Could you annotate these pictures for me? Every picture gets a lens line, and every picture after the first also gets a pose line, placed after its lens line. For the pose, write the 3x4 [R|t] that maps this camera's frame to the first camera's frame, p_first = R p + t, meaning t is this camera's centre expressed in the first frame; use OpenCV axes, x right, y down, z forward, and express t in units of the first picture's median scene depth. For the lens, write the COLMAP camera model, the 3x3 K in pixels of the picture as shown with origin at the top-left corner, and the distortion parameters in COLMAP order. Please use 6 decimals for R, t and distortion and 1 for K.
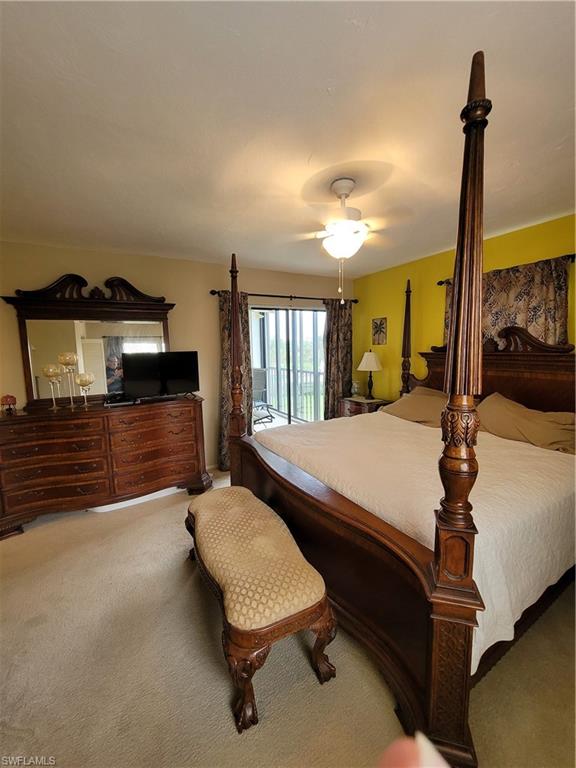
lens RADIAL K [[315.5, 0, 288.0], [0, 315.5, 384.0], [0, 0, 1]] dist [-0.000385, -0.000030]
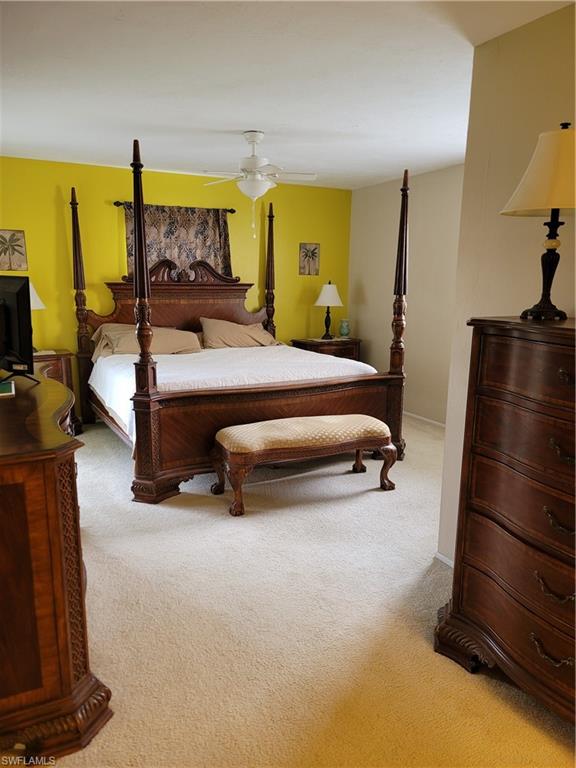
lens RADIAL K [[555.8, 0, 284.6], [0, 555.8, 374.3], [0, 0, 1]] dist [0.056602, -0.002684]
pose [[0.059726, -0.153328, 0.986369, -1.284447], [0.106110, 0.983509, 0.146459, -0.033158], [-0.992559, 0.095916, 0.075011, 0.531042]]
